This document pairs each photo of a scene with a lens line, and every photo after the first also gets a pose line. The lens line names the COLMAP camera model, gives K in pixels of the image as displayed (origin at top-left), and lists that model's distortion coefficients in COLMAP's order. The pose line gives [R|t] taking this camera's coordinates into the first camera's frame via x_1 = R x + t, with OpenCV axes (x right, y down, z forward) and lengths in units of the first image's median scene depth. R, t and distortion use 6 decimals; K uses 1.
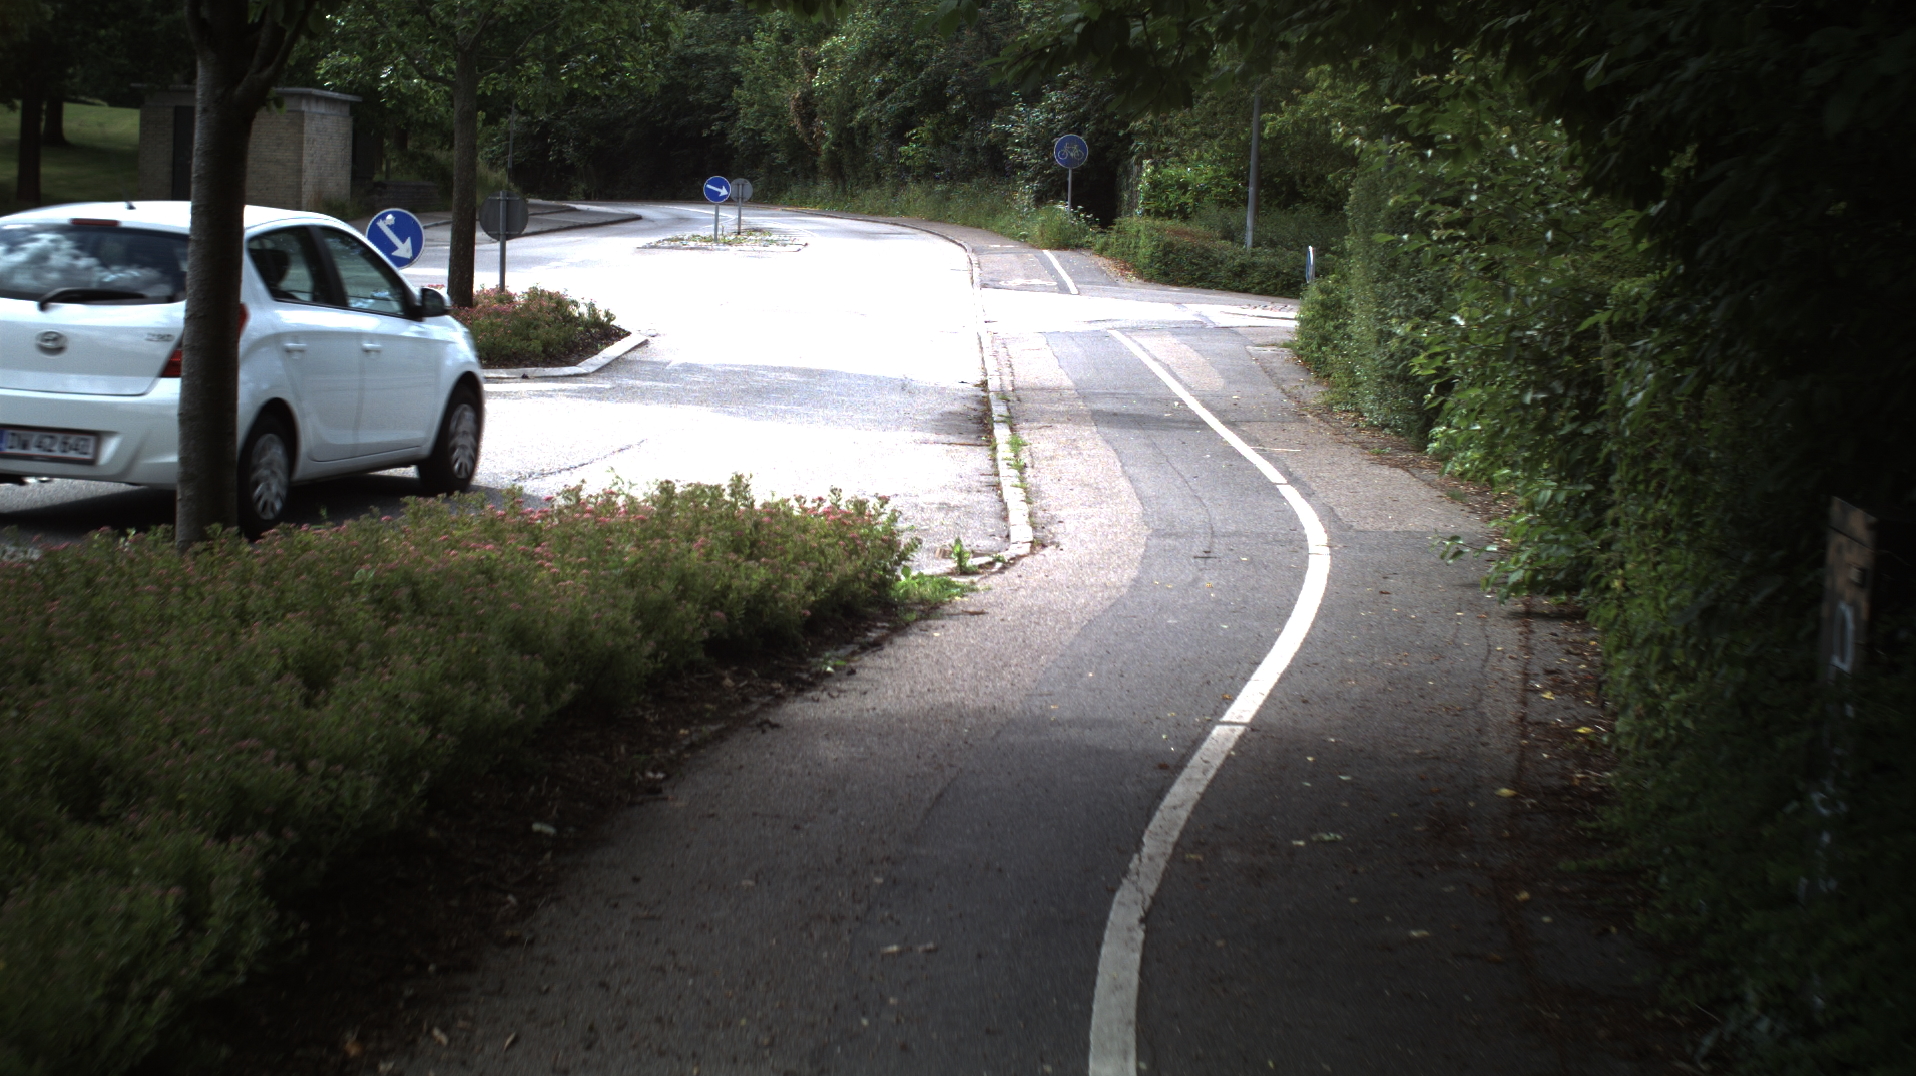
lens RADIAL K [[3501.6, 0, 958.0], [0, 3501.6, 538.0], [0, 0, 1]] dist [-0.287058, 0.272283]
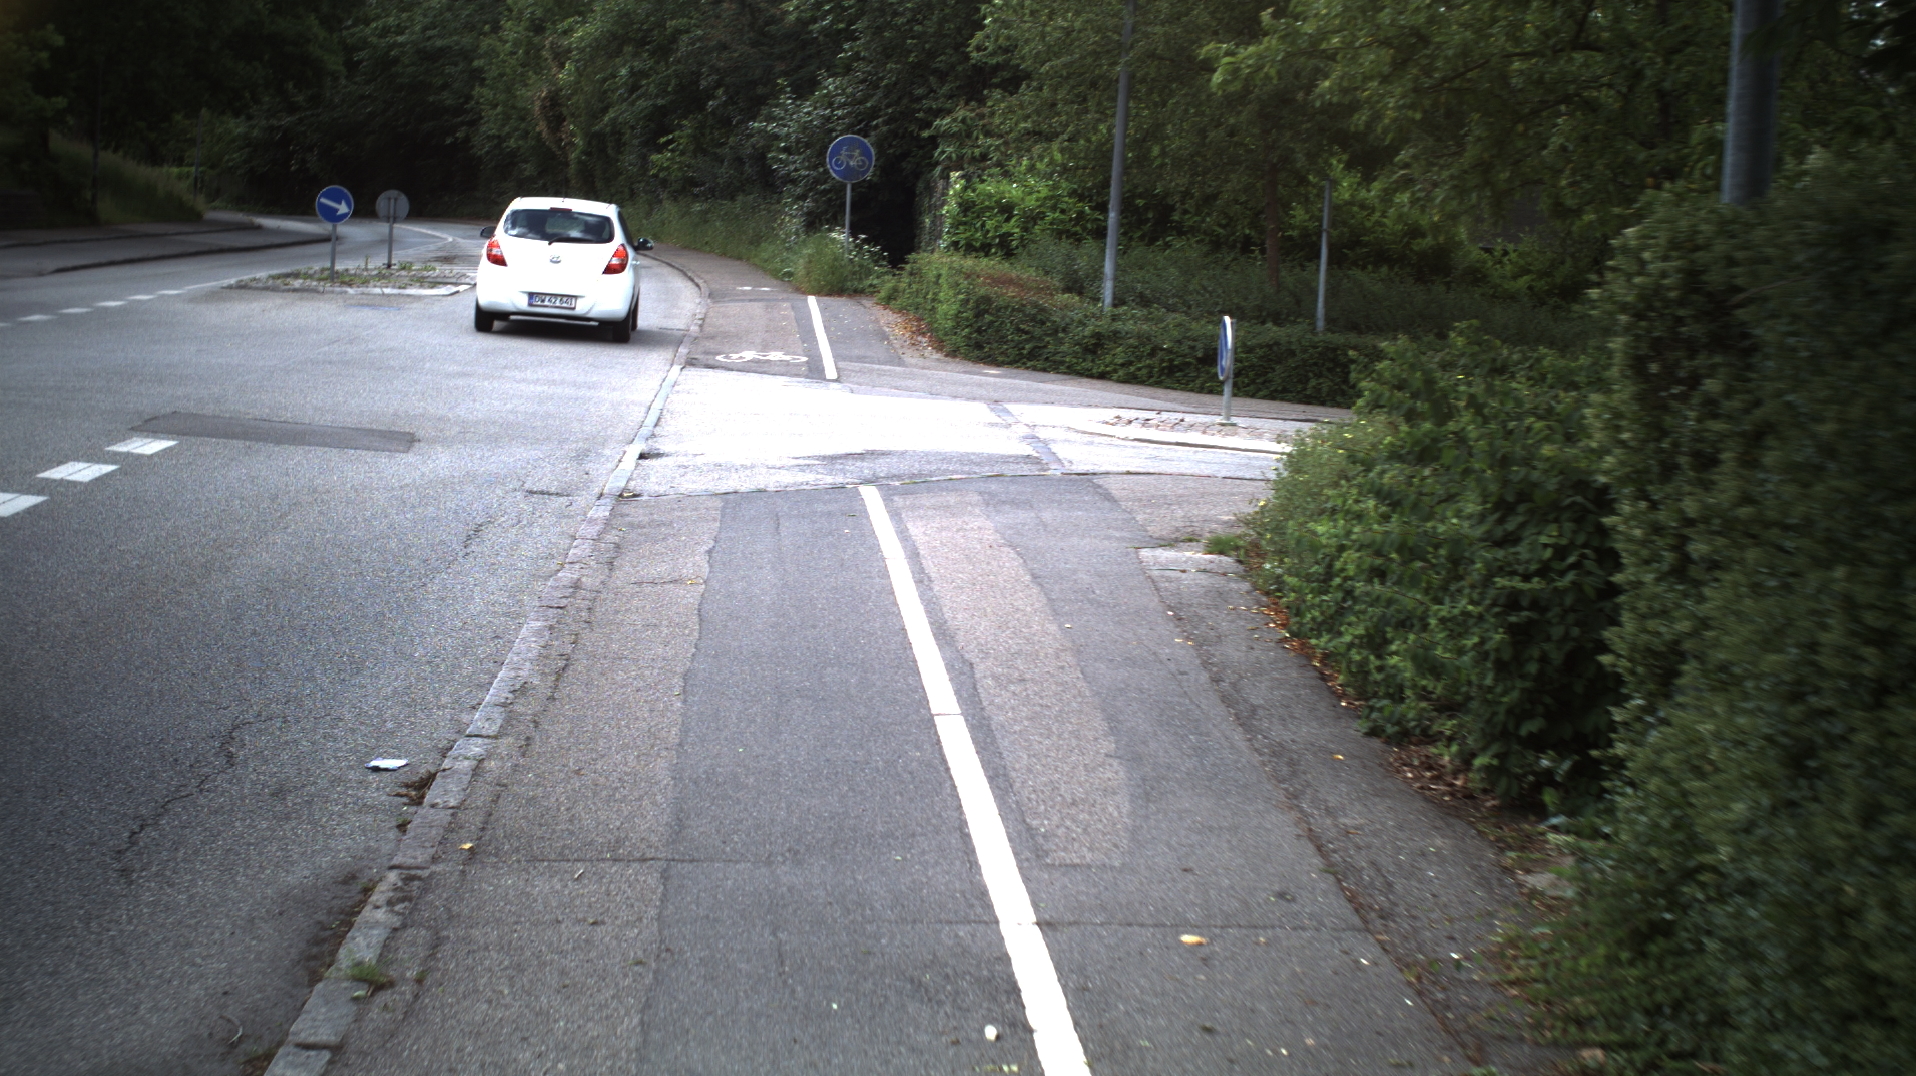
lens RADIAL K [[3494.0, 0, 1008.4], [0, 3494.0, 541.0], [0, 0, 1]] dist [-0.233559, -0.257186]
pose [[0.997667, 0.011297, 0.067328, 0.021623], [-0.010947, 0.999925, -0.005559, -0.035112], [-0.067386, 0.004809, 0.997715, 0.348561]]
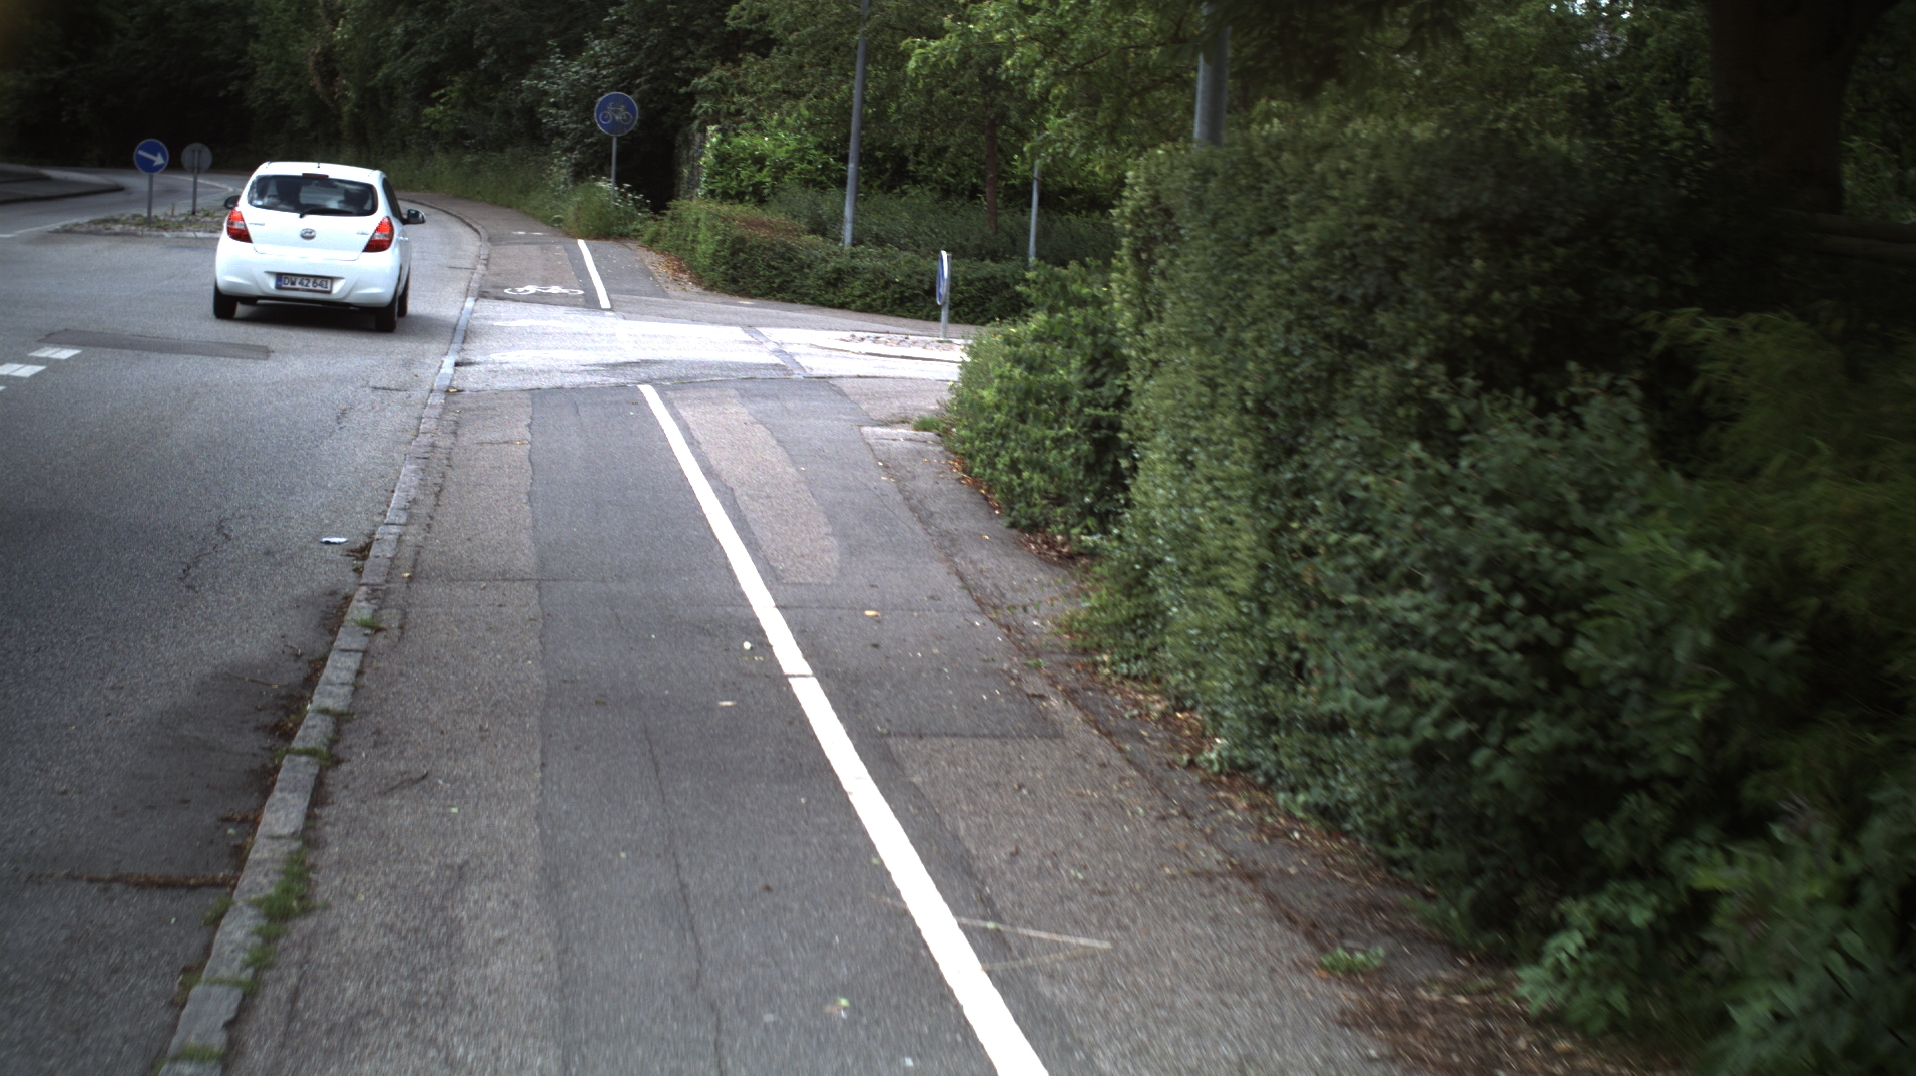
lens RADIAL K [[3501.6, 0, 958.0], [0, 3501.6, 538.0], [0, 0, 1]] dist [-0.287058, 0.272283]
pose [[0.992351, 0.007880, 0.123194, 0.016059], [-0.008790, 0.999938, 0.006847, -0.026287], [-0.123132, -0.007877, 0.992359, 0.260414]]
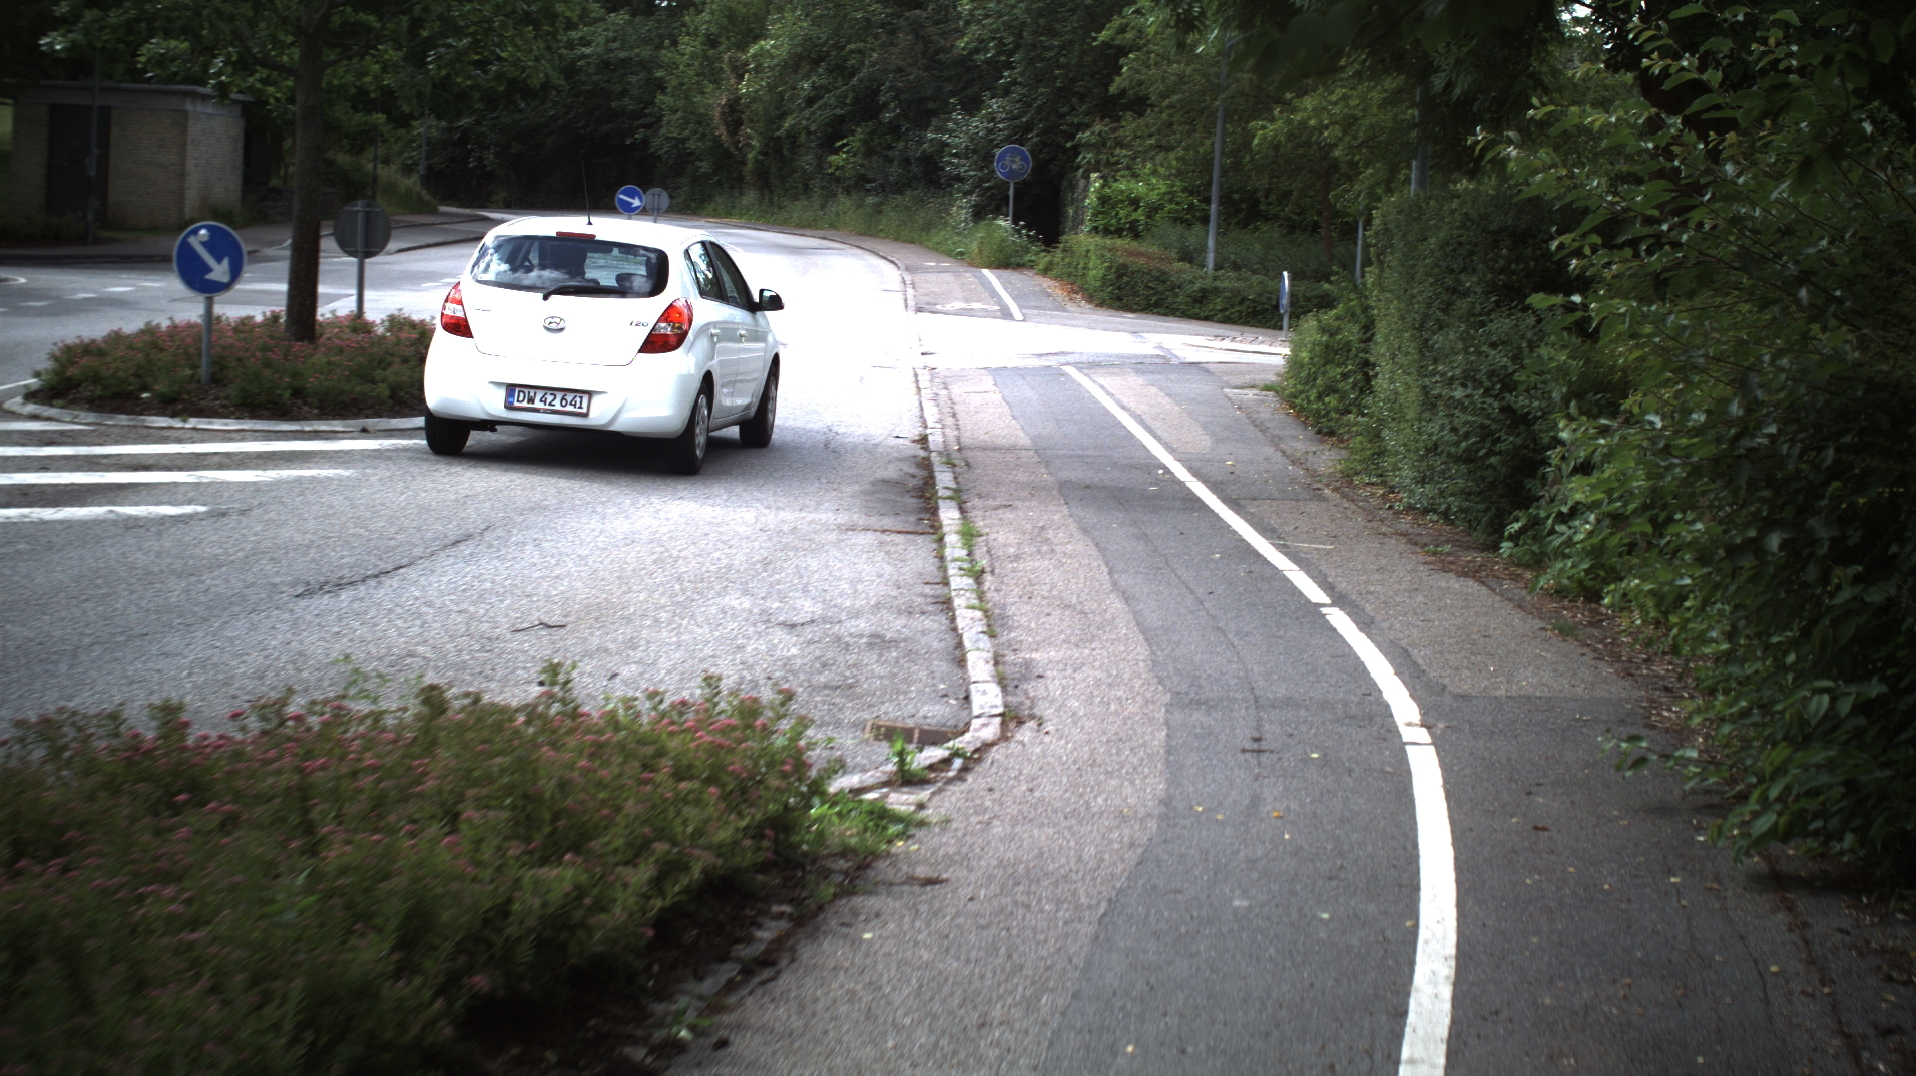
lens RADIAL K [[3501.6, 0, 958.0], [0, 3501.6, 538.0], [0, 0, 1]] dist [-0.287058, 0.272283]
pose [[0.999727, 0.010447, 0.020916, -0.000828], [-0.010375, 0.999940, -0.003556, -0.009226], [-0.020952, 0.003338, 0.999775, 0.087227]]
